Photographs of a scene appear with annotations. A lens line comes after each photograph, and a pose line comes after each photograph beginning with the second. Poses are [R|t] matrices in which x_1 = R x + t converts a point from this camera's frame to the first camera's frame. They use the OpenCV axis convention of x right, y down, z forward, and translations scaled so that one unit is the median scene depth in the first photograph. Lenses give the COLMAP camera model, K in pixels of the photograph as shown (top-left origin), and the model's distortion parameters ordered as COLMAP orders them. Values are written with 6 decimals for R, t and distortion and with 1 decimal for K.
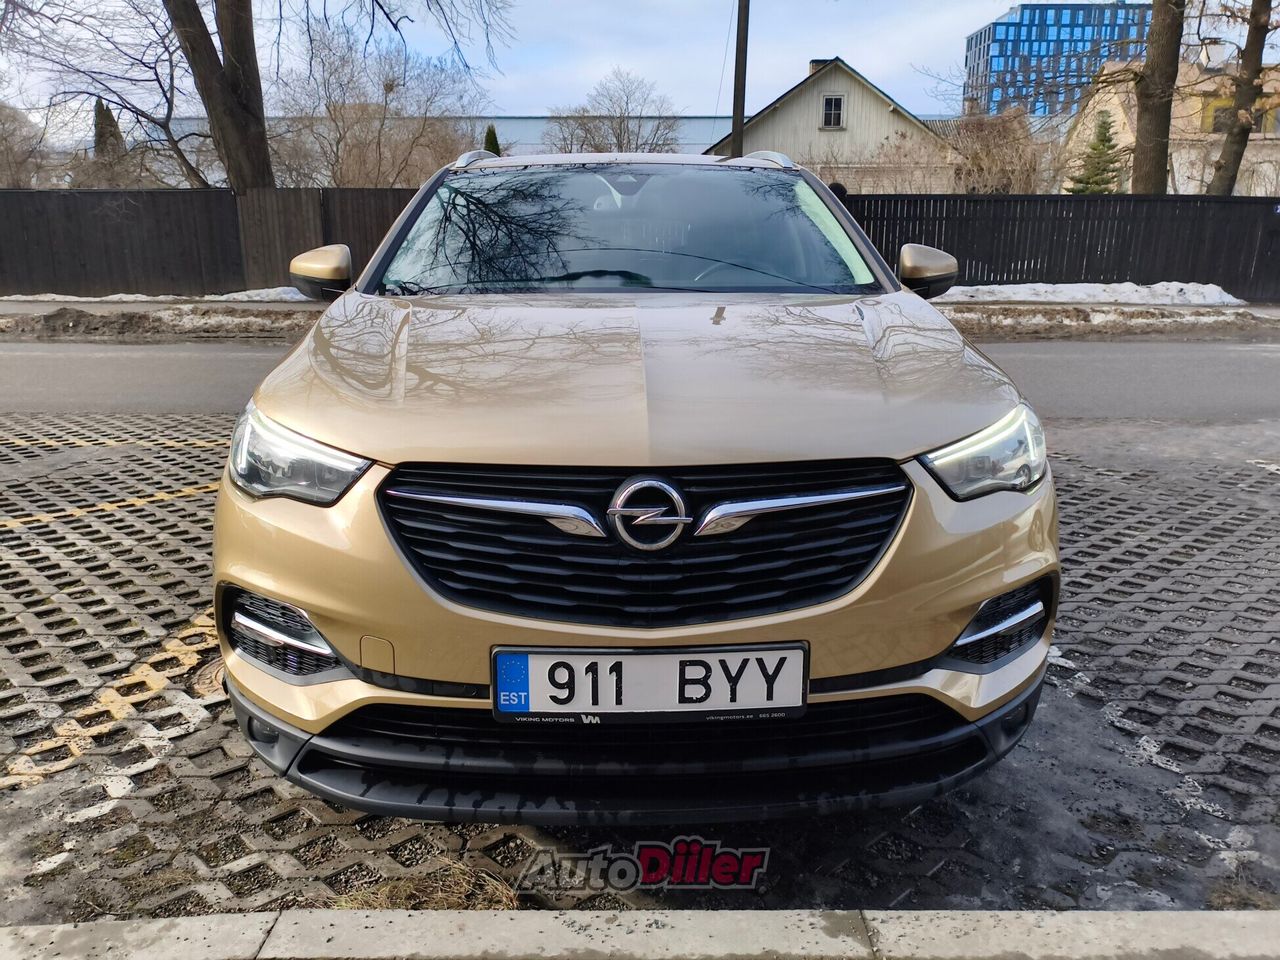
lens RADIAL K [[994.0, 0, 635.2], [0, 994.0, 478.4], [0, 0, 1]] dist [0.009751, -0.017622]
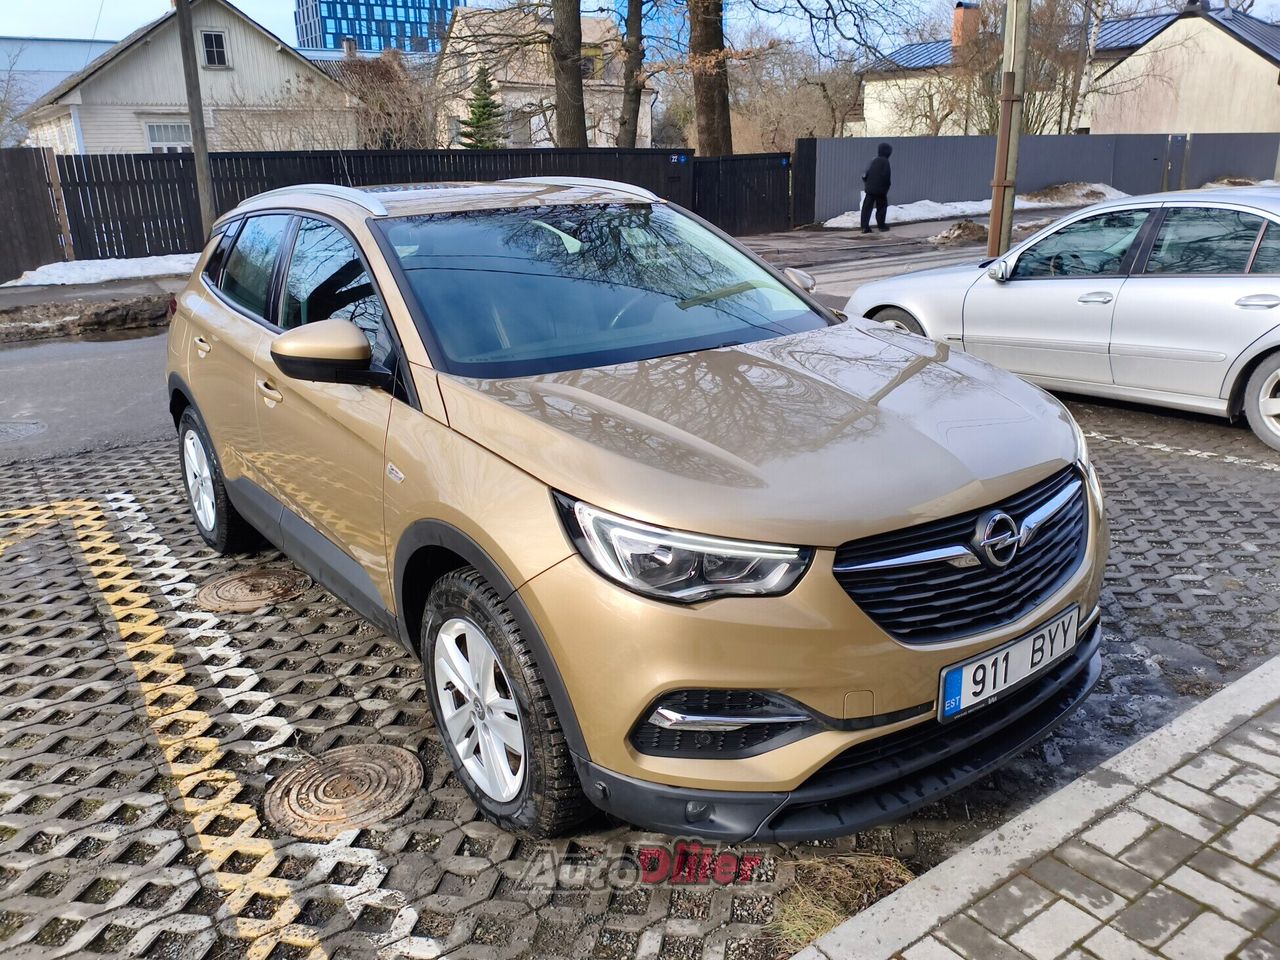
lens RADIAL K [[994.0, 0, 639.3], [0, 994.0, 486.2], [0, 0, 1]] dist [0.009751, -0.017622]
pose [[0.814790, -0.199232, 0.544448, -0.705989], [0.161107, 0.979920, 0.117483, -0.173465], [-0.556922, -0.008010, 0.830526, 0.105631]]
